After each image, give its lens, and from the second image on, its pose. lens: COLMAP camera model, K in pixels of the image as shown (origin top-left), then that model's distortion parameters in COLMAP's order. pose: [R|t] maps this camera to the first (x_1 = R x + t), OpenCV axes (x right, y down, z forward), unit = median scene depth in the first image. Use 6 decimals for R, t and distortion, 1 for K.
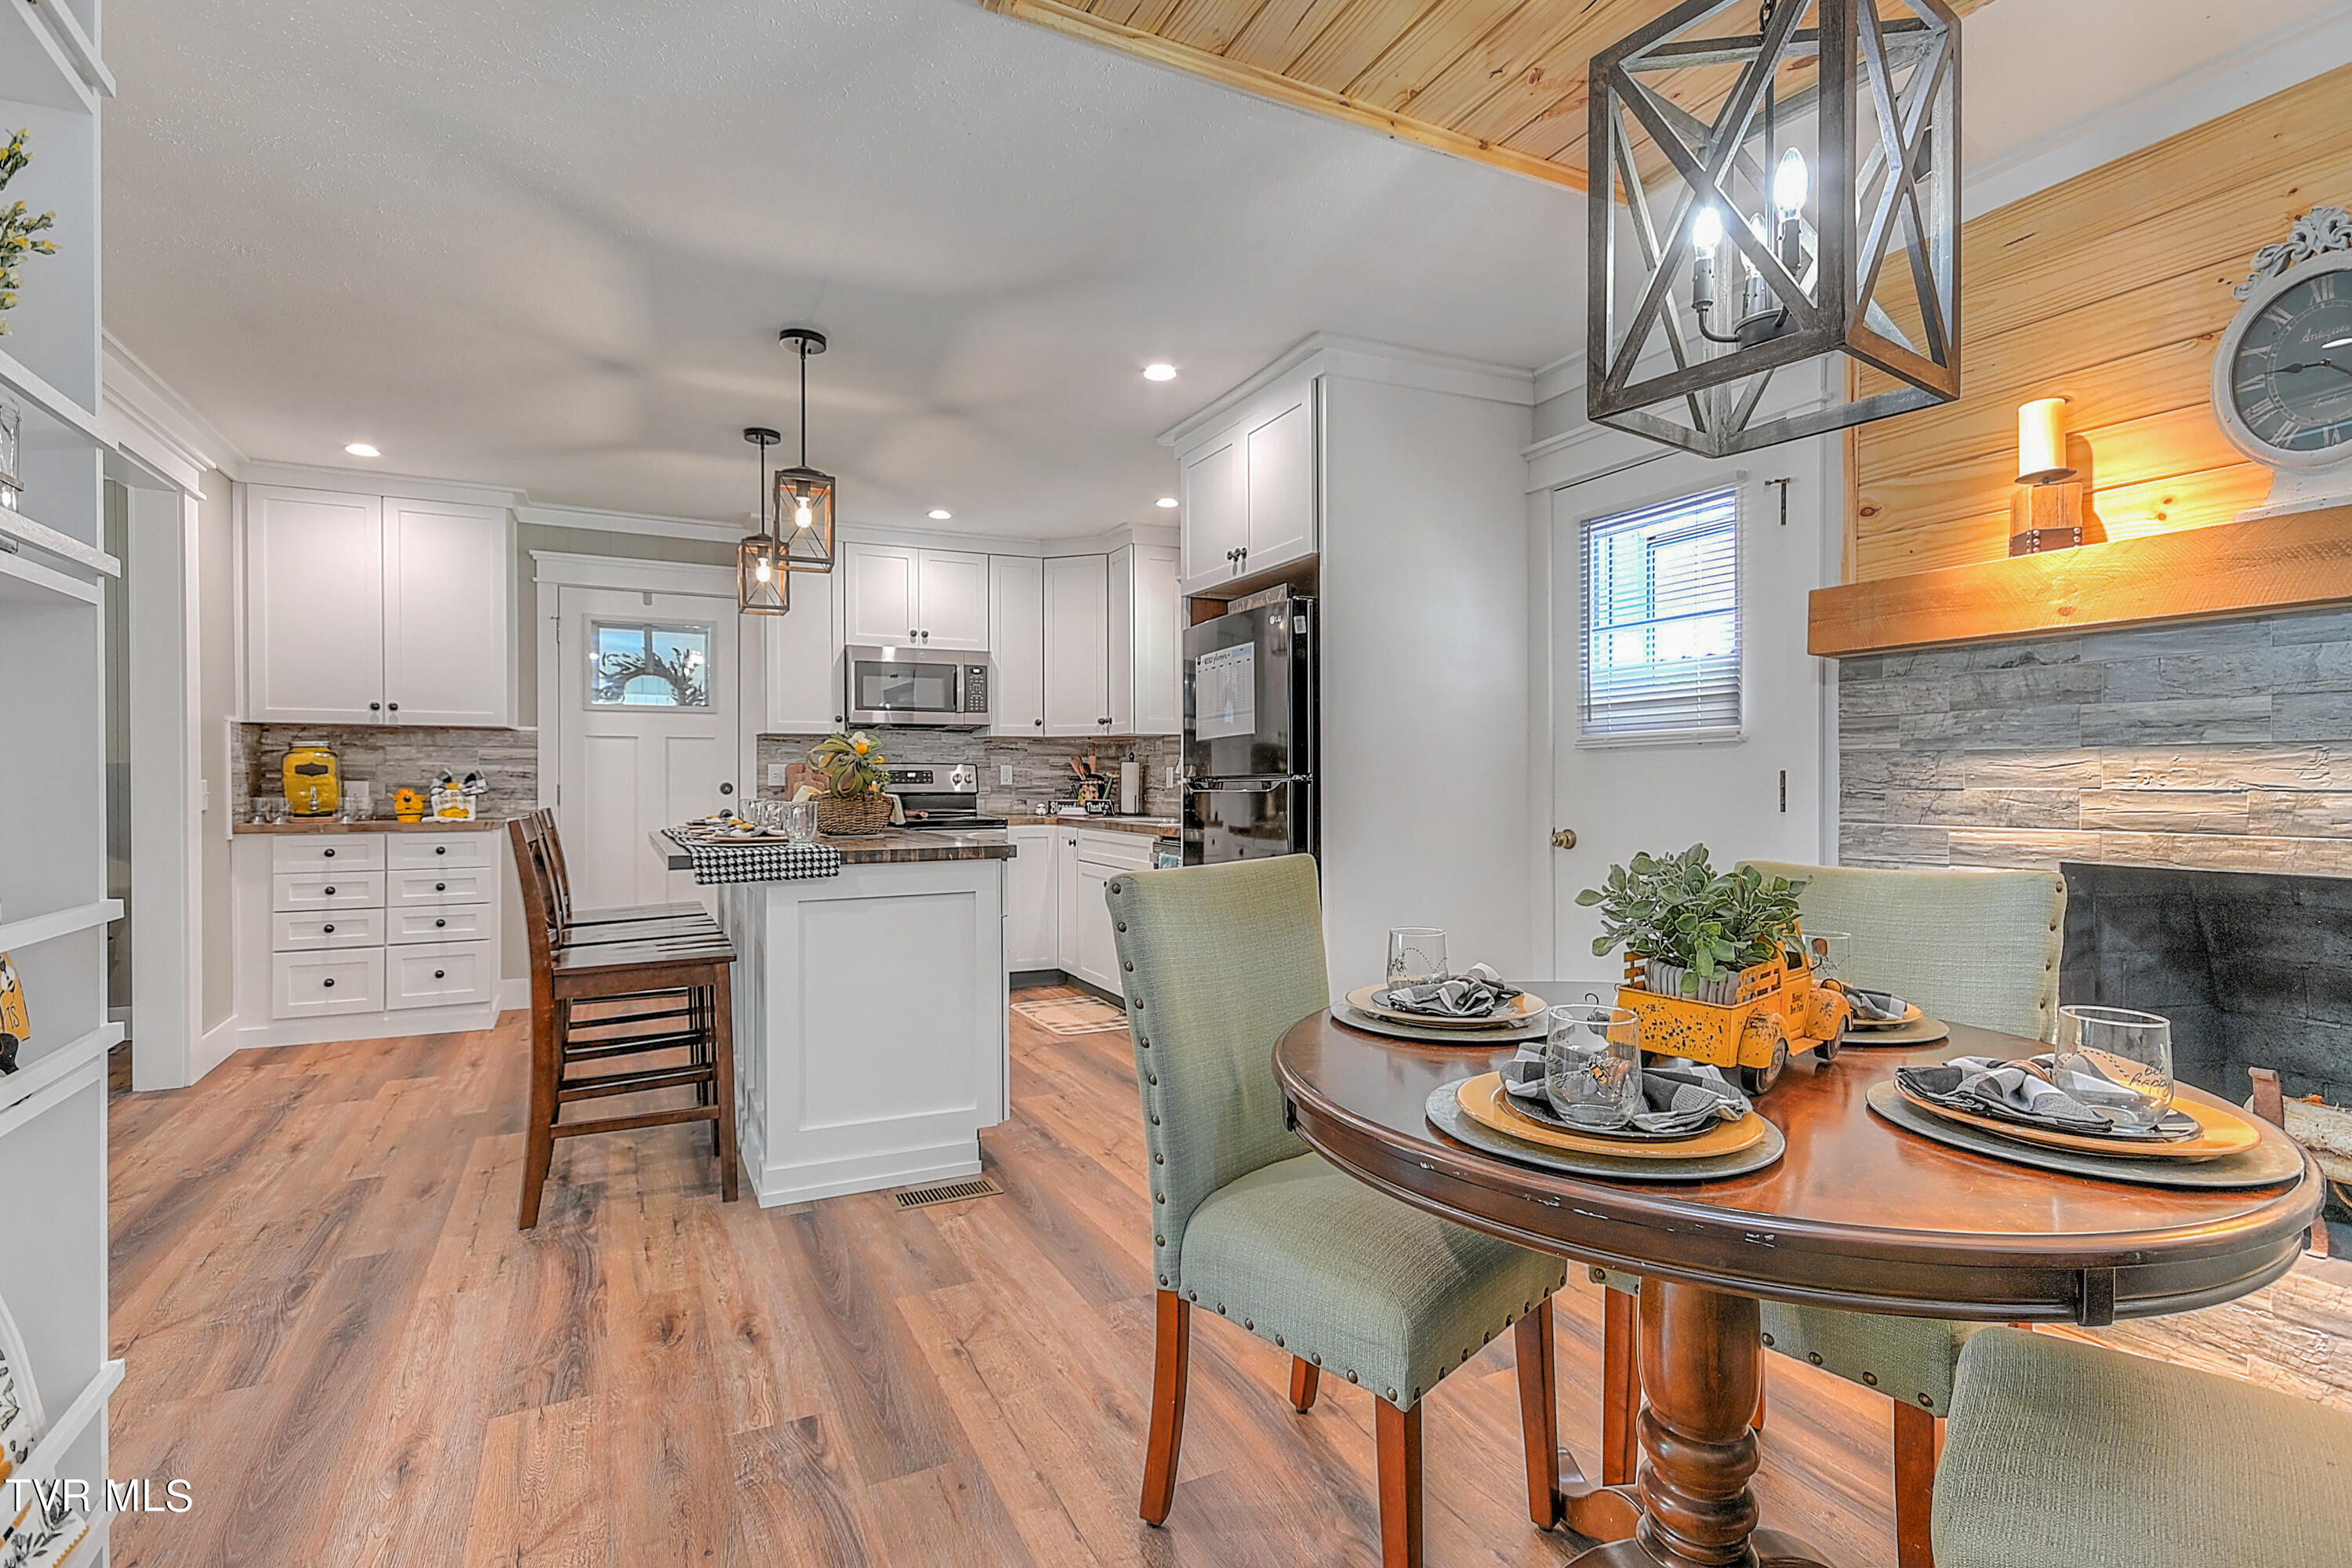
lens RADIAL K [[1165.9, 0, 1176.0], [0, 1165.9, 784.0], [0, 0, 1]] dist [0.028667, 0.000266]
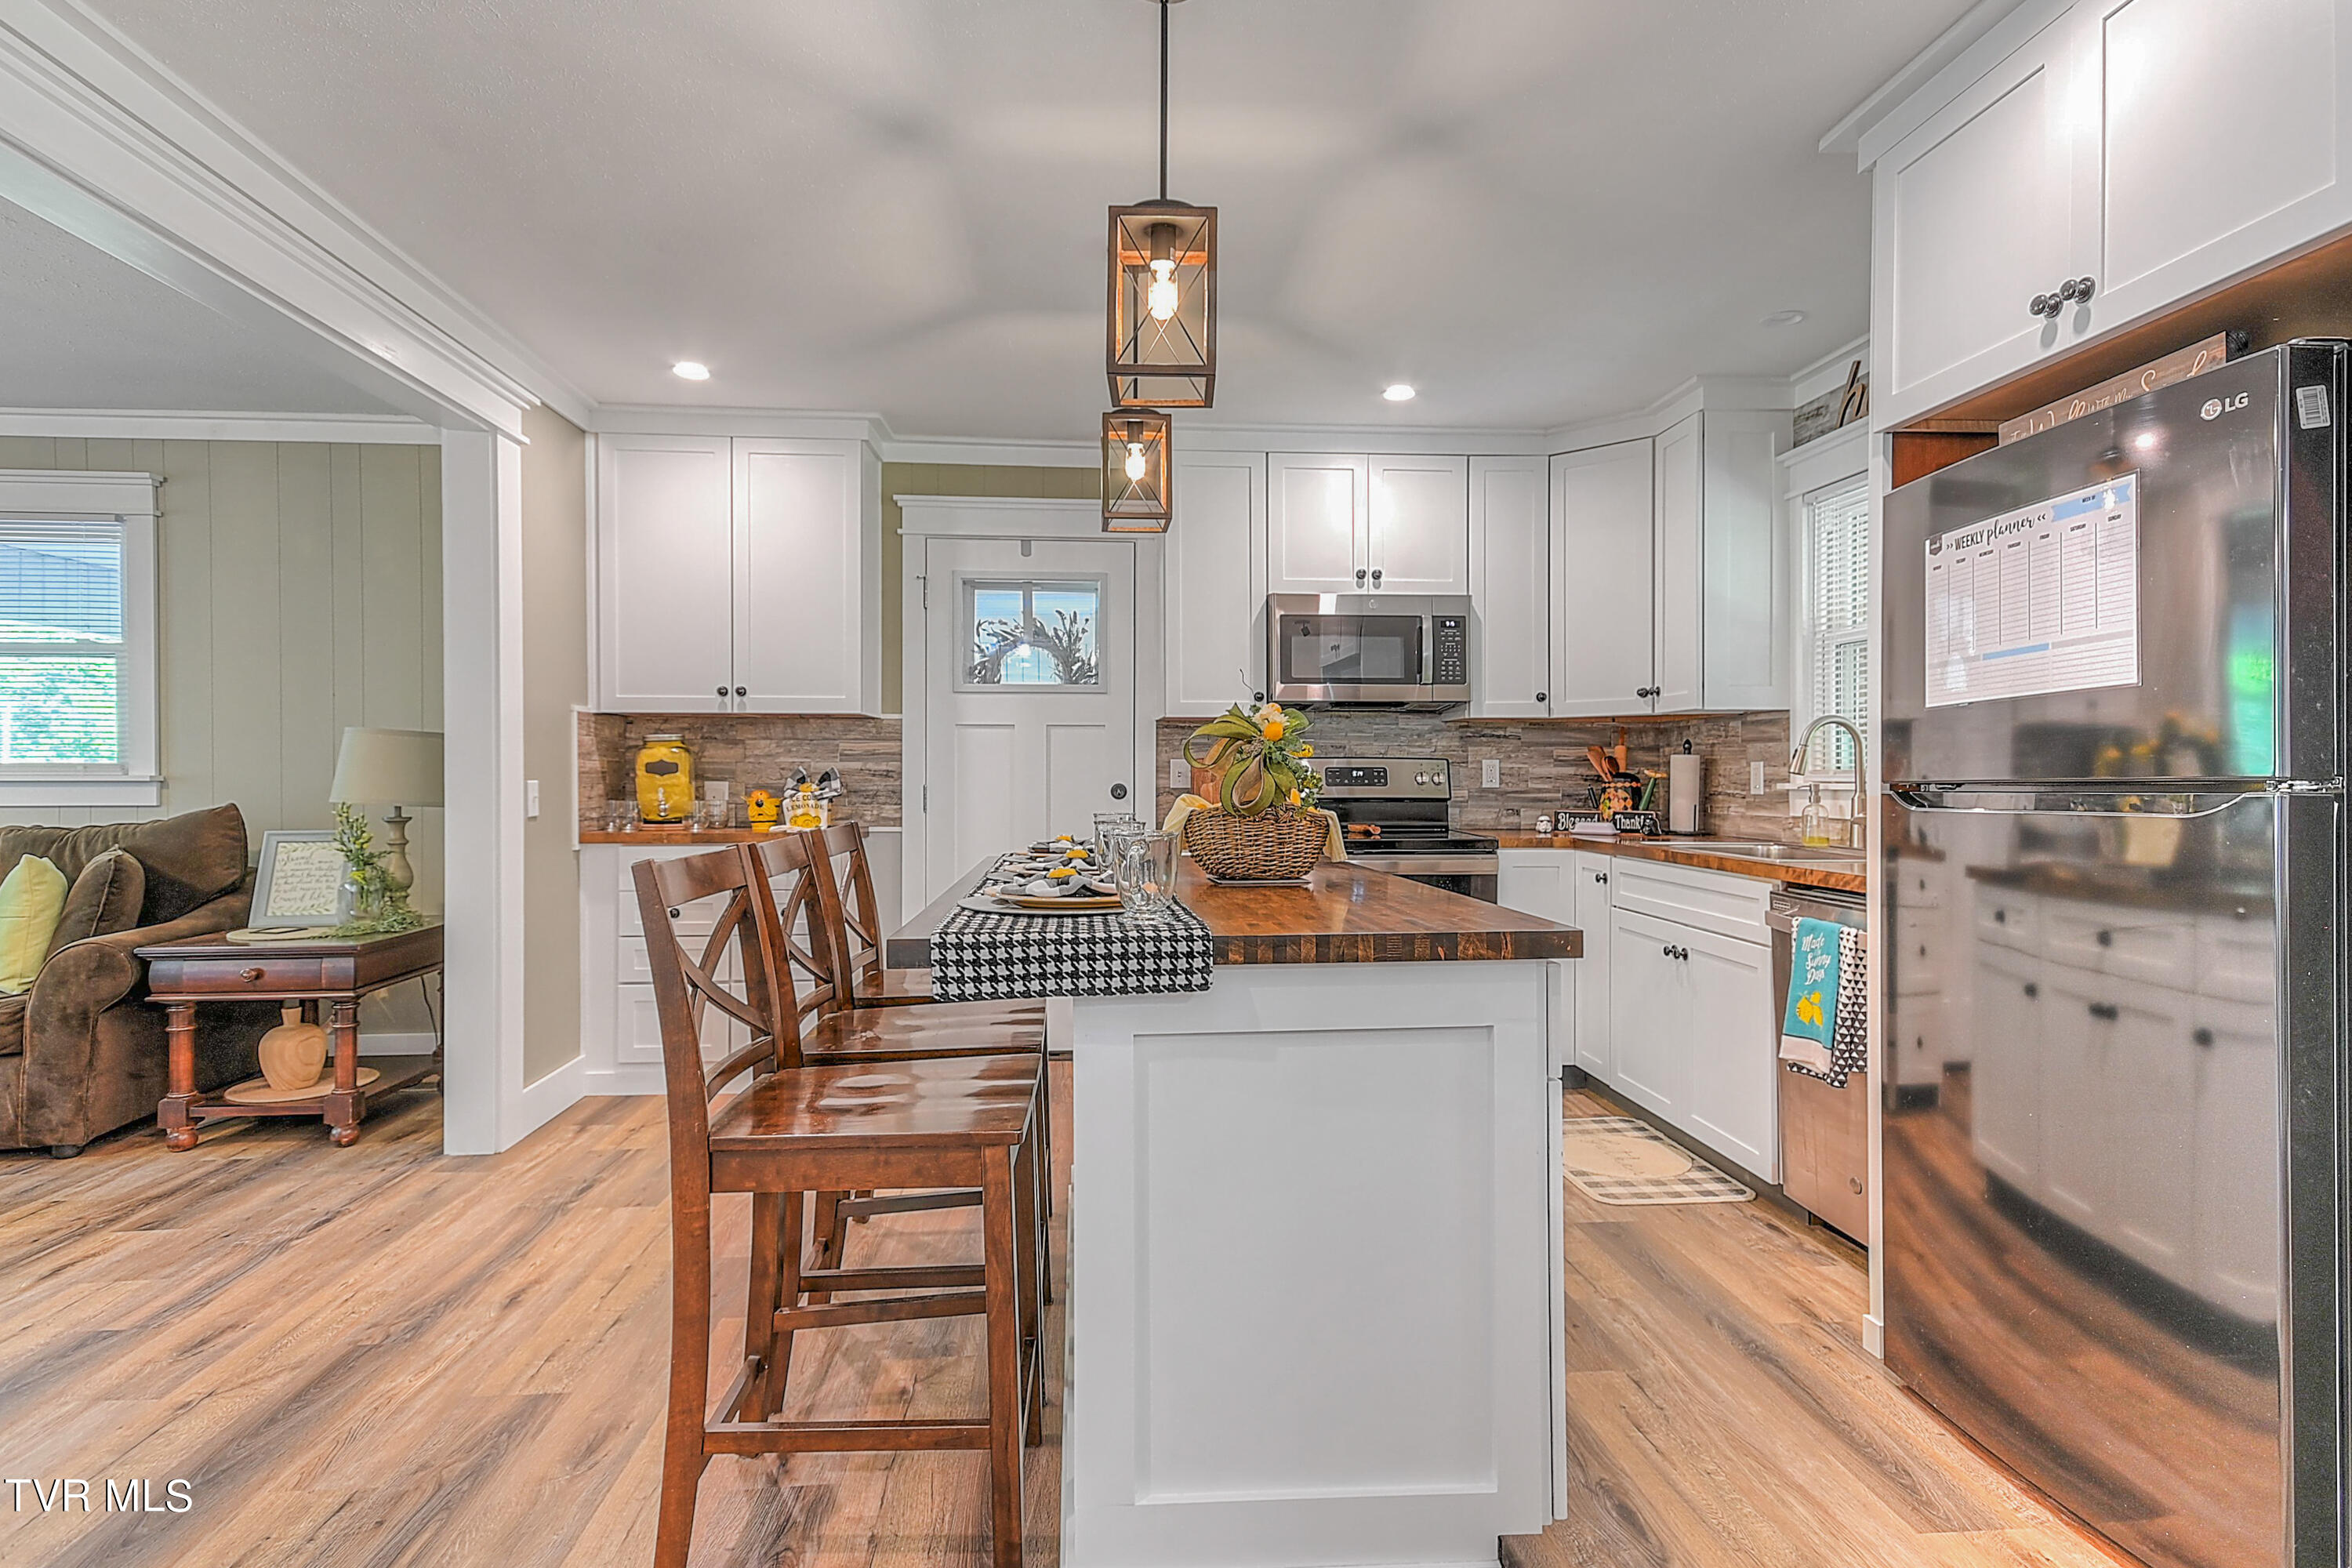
lens RADIAL K [[1209.5, 0, 1176.0], [0, 1209.5, 784.0], [0, 0, 1]] dist [0.019699, 0.000141]
pose [[0.932049, 0.003838, -0.362312, -0.069011], [-0.002648, 0.999989, 0.003781, -0.004518], [0.362323, -0.002565, 0.932049, 0.301949]]
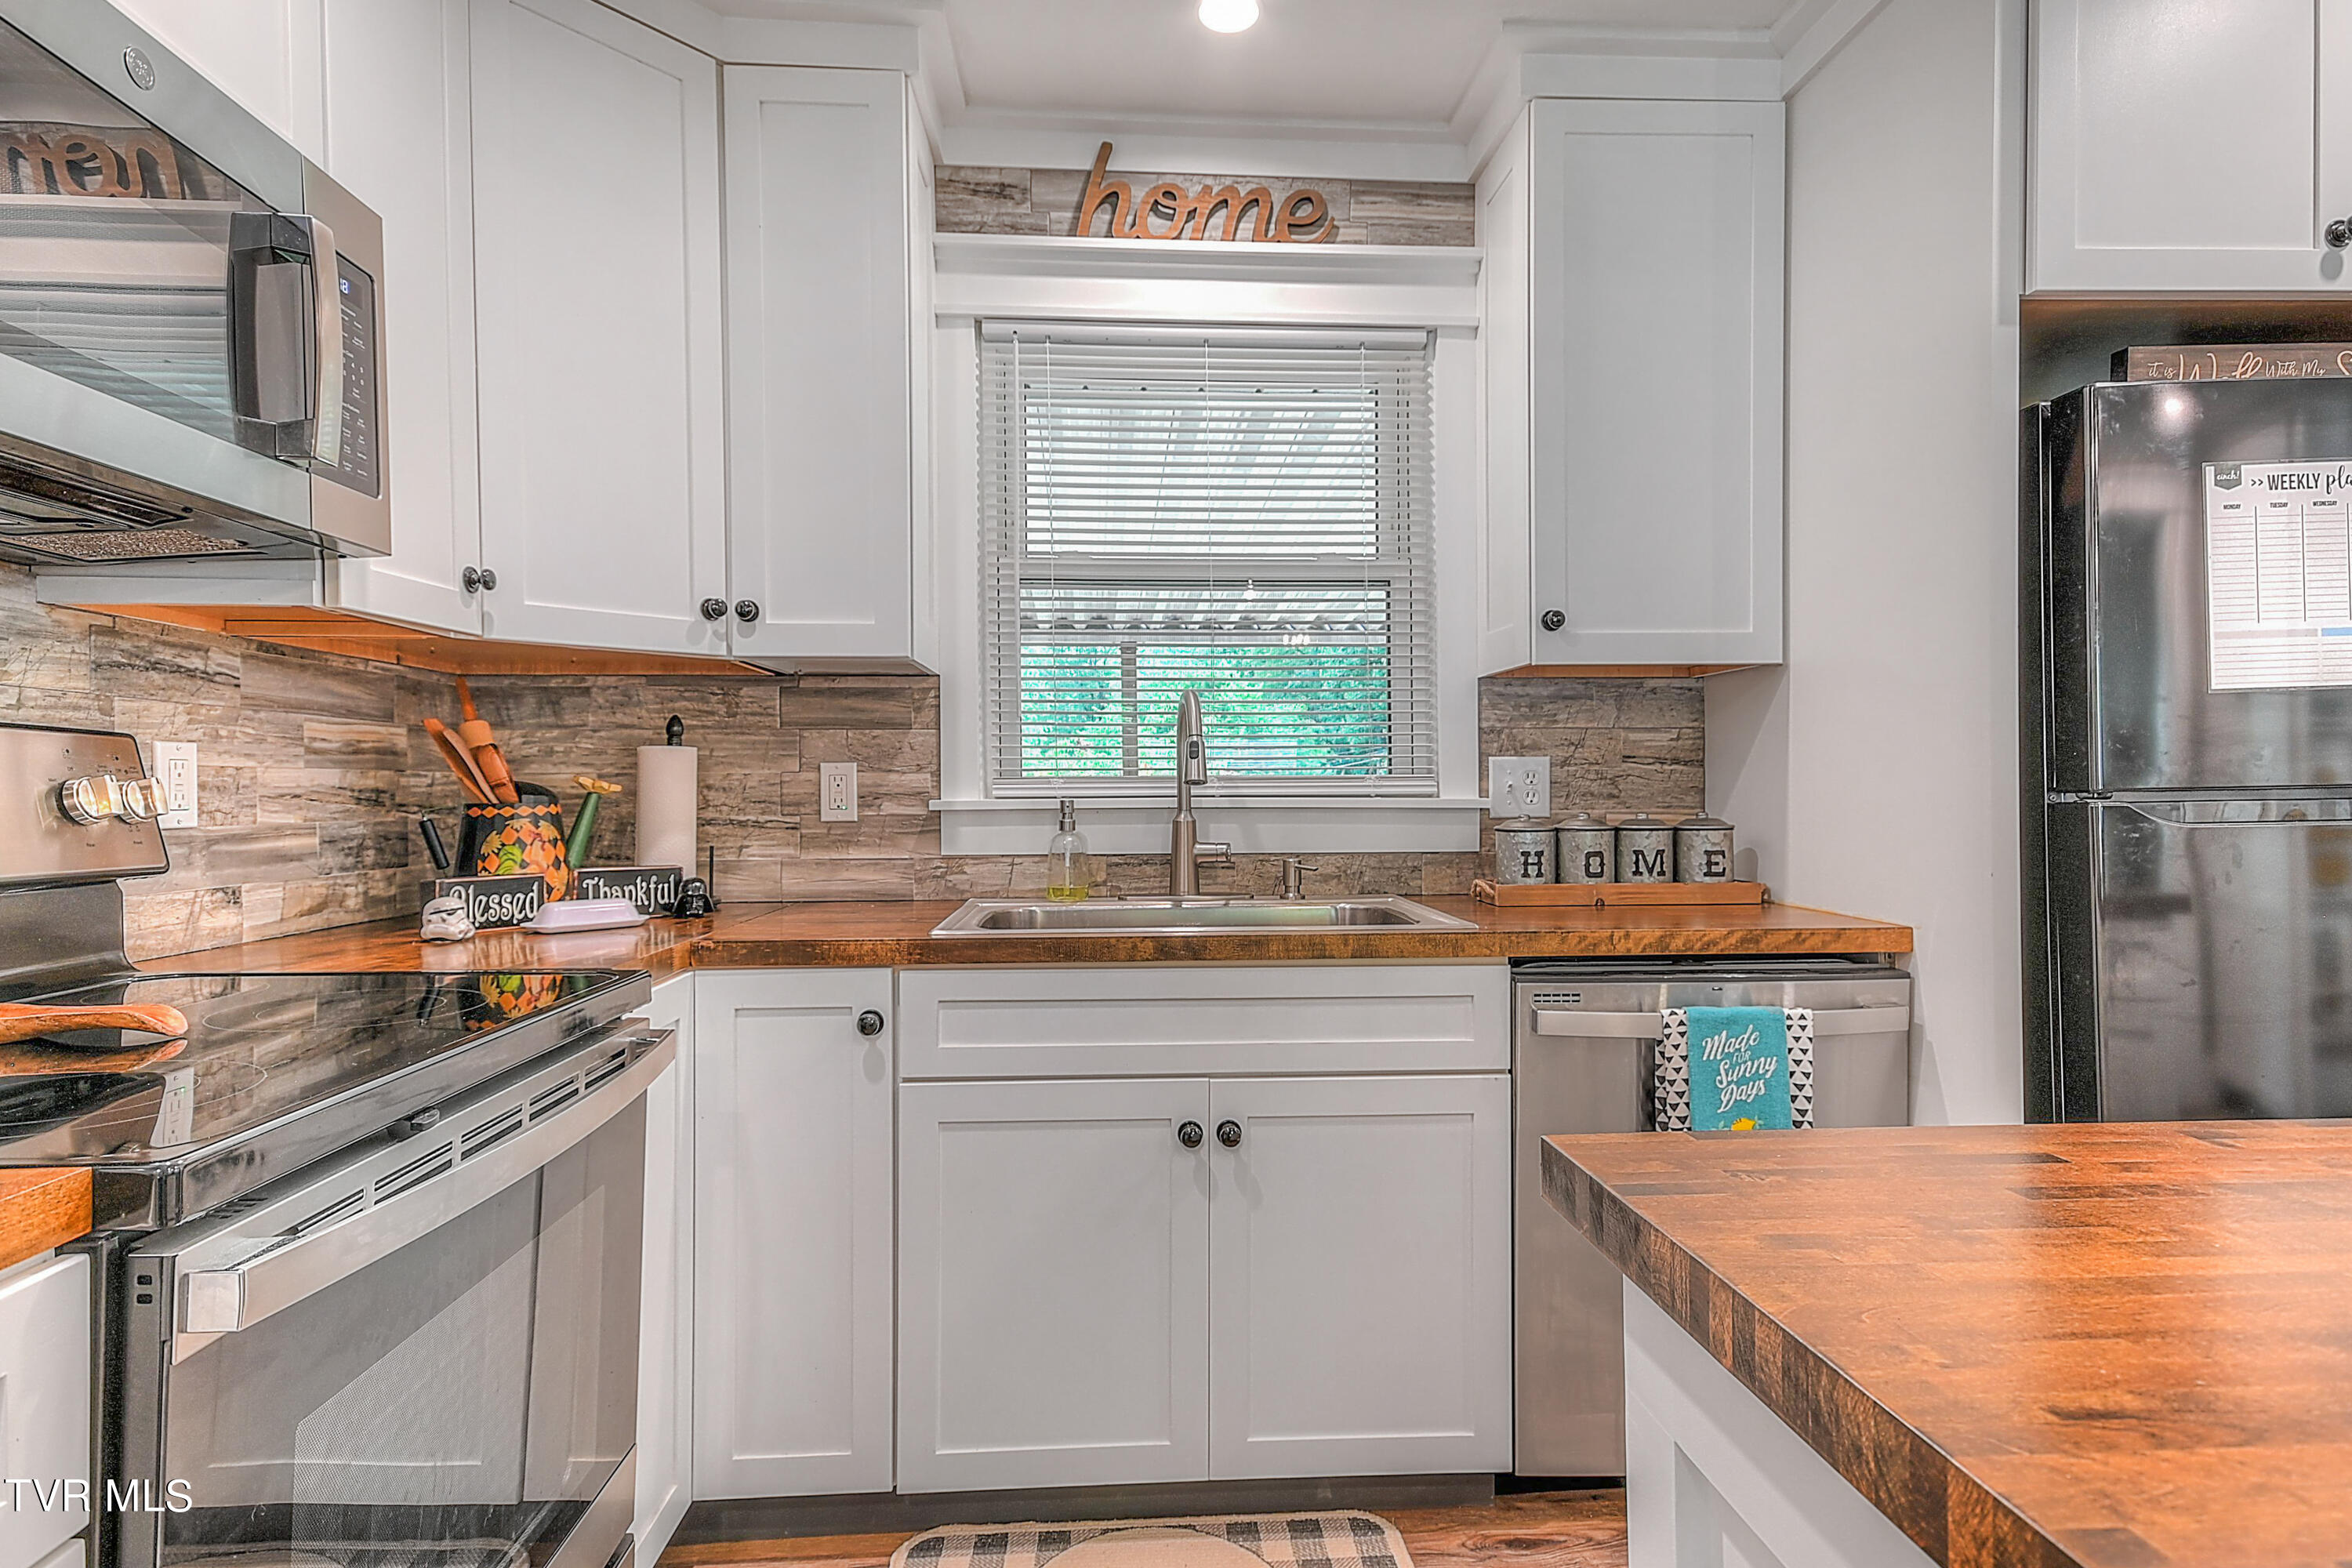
lens RADIAL K [[1230.4, 0, 1176.0], [0, 1230.4, 784.0], [0, 0, 1]] dist [0.022063, 0.000346]
pose [[0.377845, -0.001414, 0.925868, -0.357484], [0.009078, 0.999956, -0.002178, -0.006864], [-0.925824, 0.009228, 0.377842, 0.866121]]
